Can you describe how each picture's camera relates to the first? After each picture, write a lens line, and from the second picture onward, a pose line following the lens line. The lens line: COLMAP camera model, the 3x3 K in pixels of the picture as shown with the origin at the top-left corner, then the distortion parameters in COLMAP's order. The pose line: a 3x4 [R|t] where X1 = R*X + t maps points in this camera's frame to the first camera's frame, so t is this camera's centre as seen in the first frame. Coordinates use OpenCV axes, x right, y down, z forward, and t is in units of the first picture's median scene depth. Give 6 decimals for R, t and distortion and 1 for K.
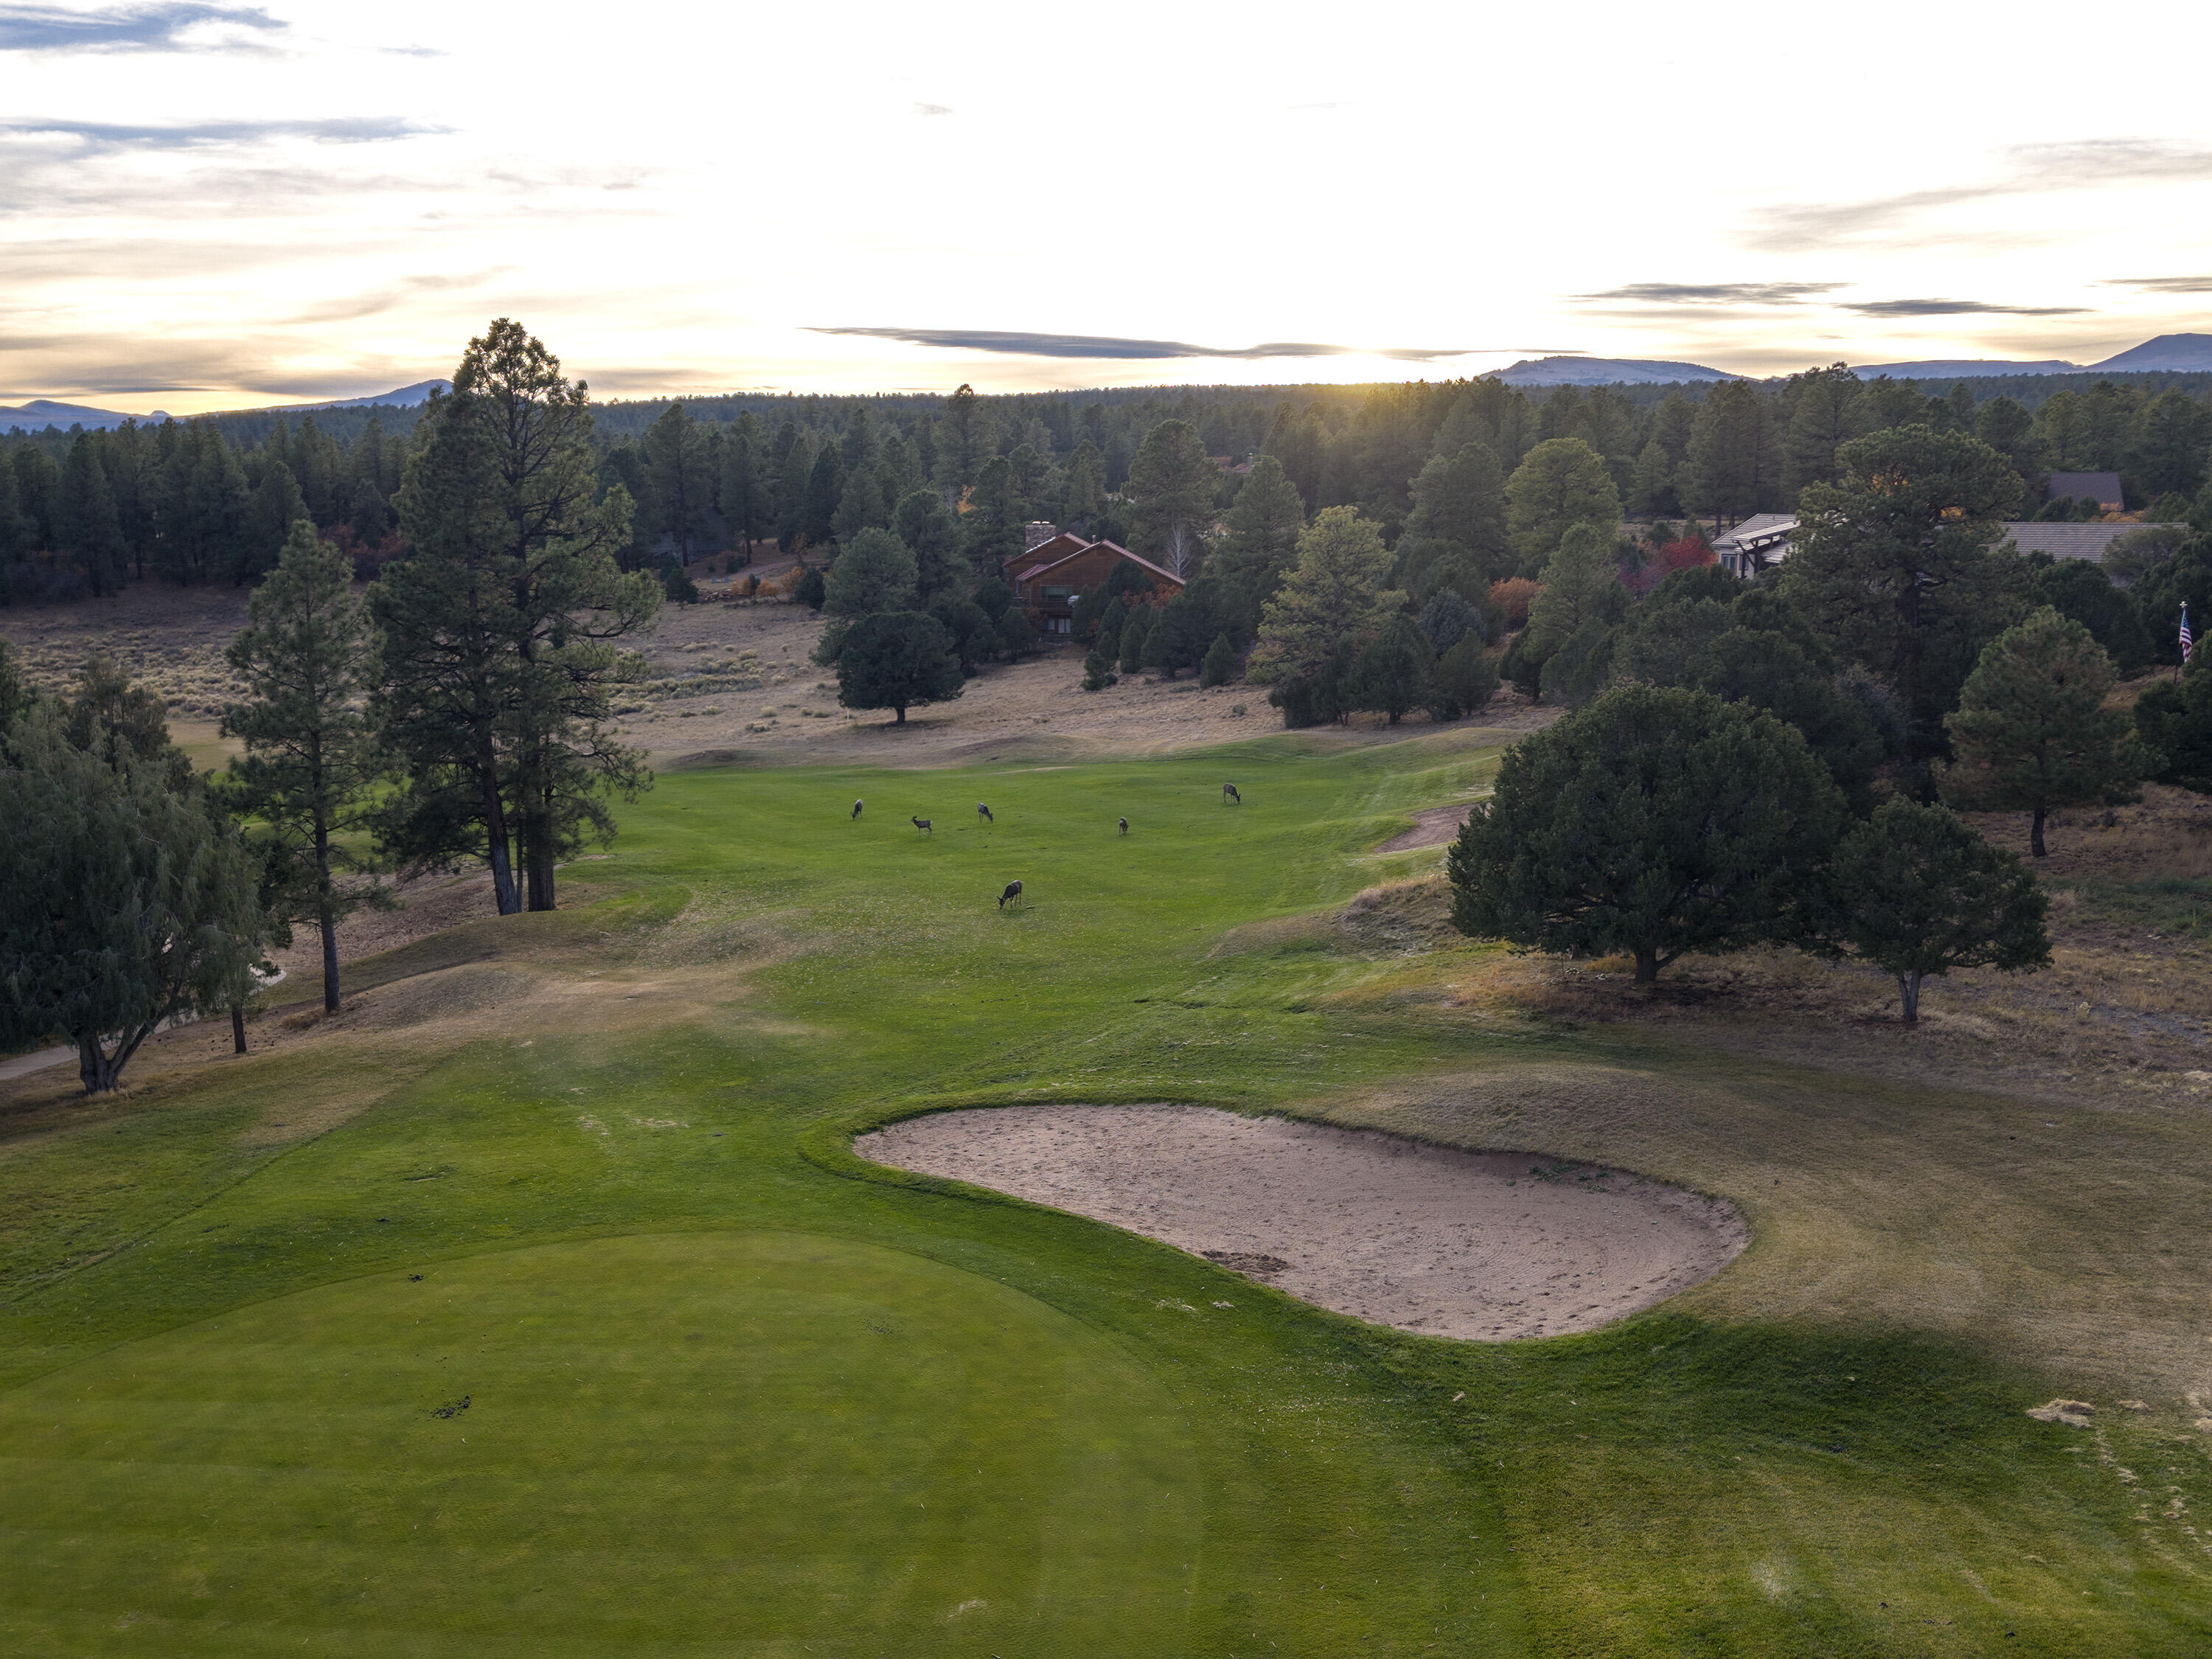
lens RADIAL K [[1495.9, 0, 1100.3], [0, 1495.9, 810.2], [0, 0, 1]] dist [0.017216, -0.013491]
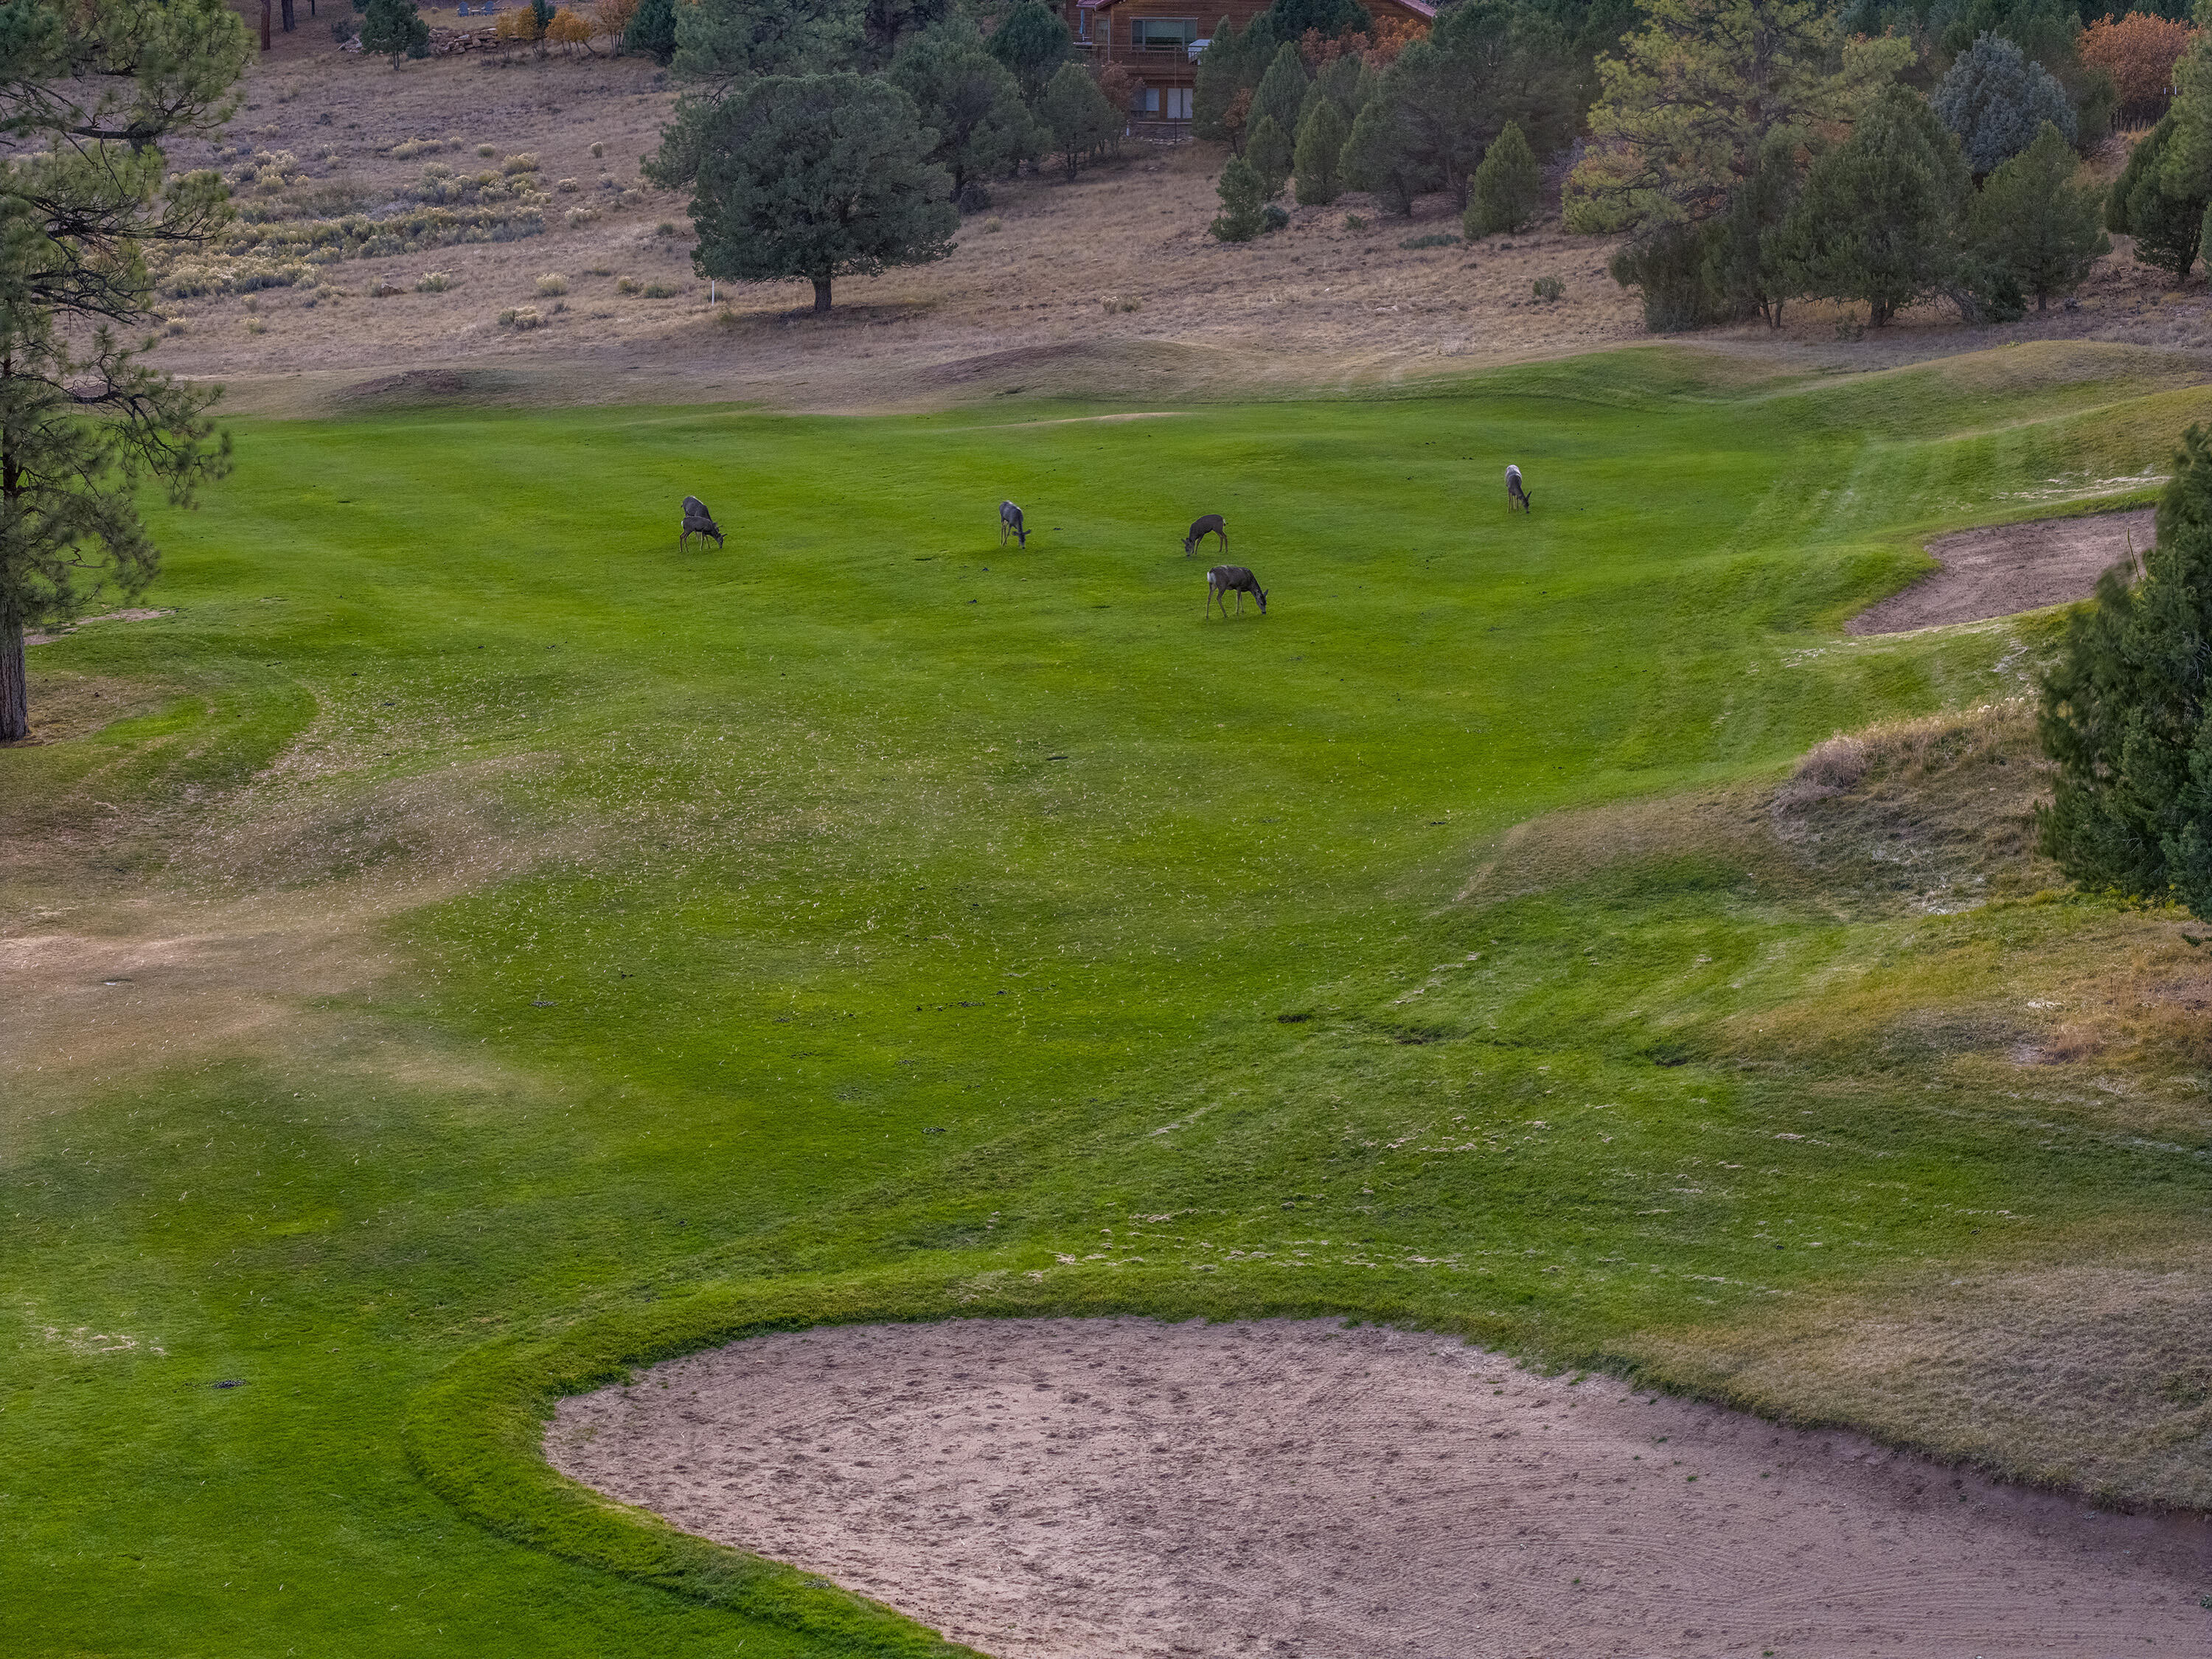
lens RADIAL K [[4505.1, 0, 1105.7], [0, 4505.1, 832.2], [0, 0, 1]] dist [-0.220244, 0.000000]
pose [[0.999974, 0.002086, 0.006858, -0.041817], [-0.002306, 0.999479, 0.032202, 0.044929], [-0.006787, -0.032217, 0.999458, -0.307302]]
